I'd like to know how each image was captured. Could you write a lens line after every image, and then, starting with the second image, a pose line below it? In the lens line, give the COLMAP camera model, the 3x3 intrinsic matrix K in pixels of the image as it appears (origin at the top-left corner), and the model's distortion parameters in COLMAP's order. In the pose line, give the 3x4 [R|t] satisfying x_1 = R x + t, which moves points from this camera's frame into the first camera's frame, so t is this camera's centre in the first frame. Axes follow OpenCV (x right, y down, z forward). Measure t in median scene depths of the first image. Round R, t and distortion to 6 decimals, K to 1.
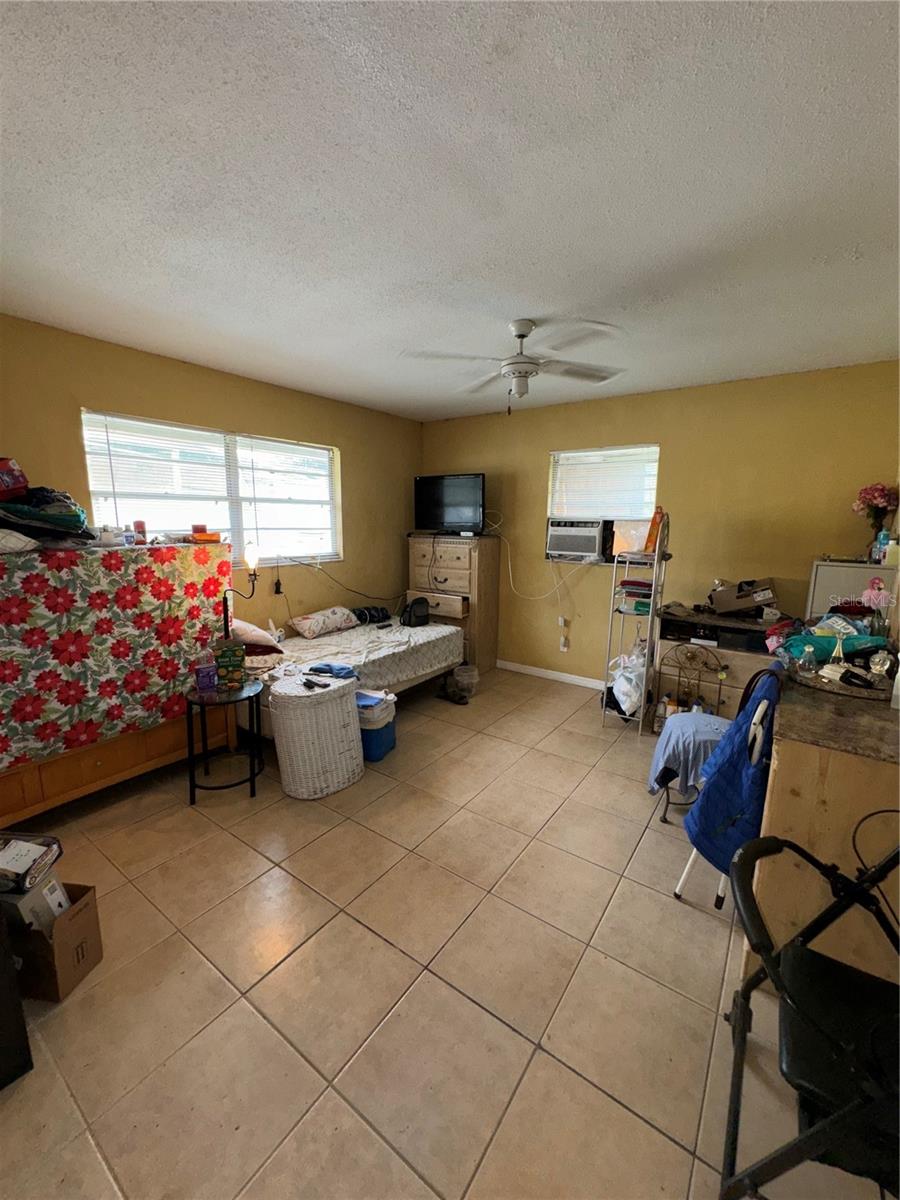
lens RADIAL K [[482.8, 0, 450.0], [0, 482.8, 600.0], [0, 0, 1]] dist [-0.001629, 0.000421]
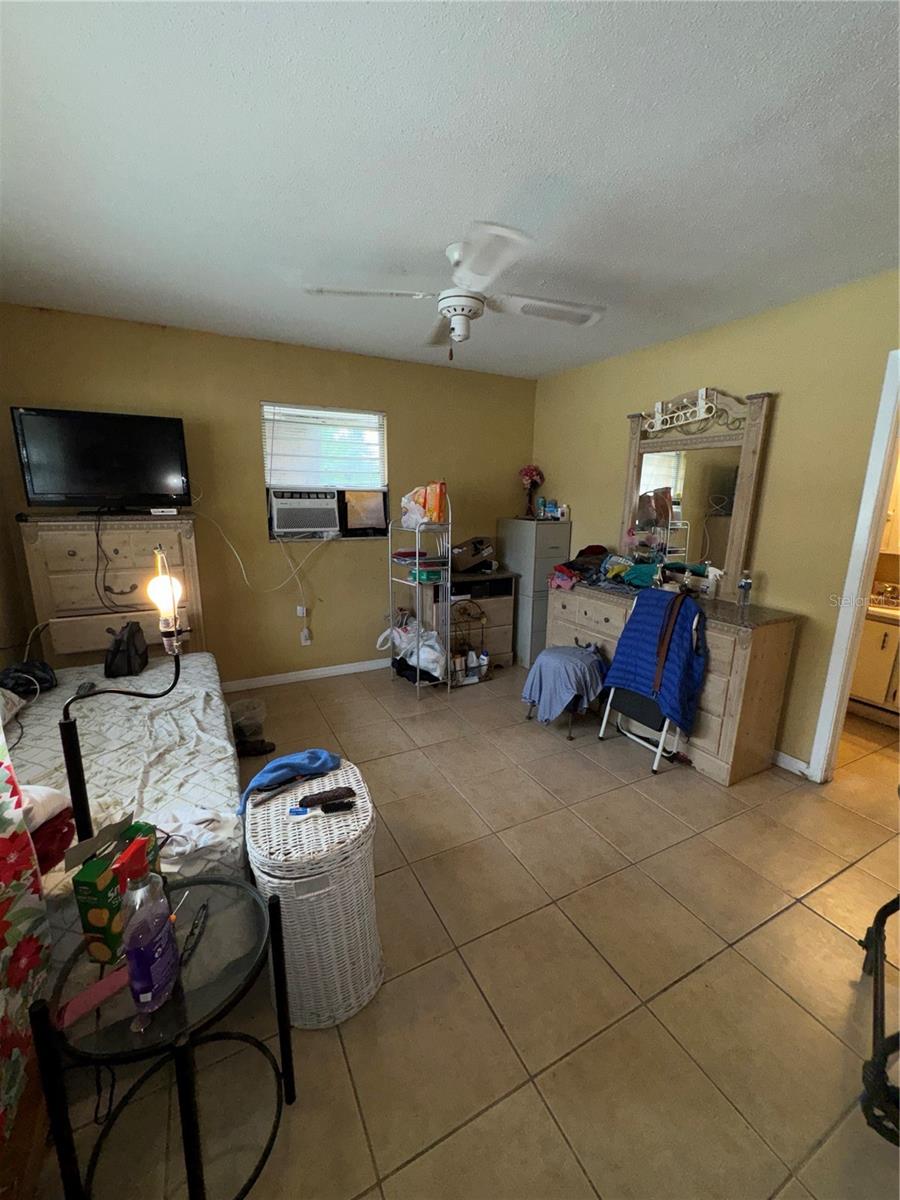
lens RADIAL K [[482.8, 0, 450.0], [0, 482.8, 600.0], [0, 0, 1]] dist [-0.001629, 0.000421]
pose [[0.447448, -0.194995, 0.872793, -0.417482], [0.142911, 0.978989, 0.145456, -0.065887], [-0.882817, 0.059648, 0.465914, 0.403908]]
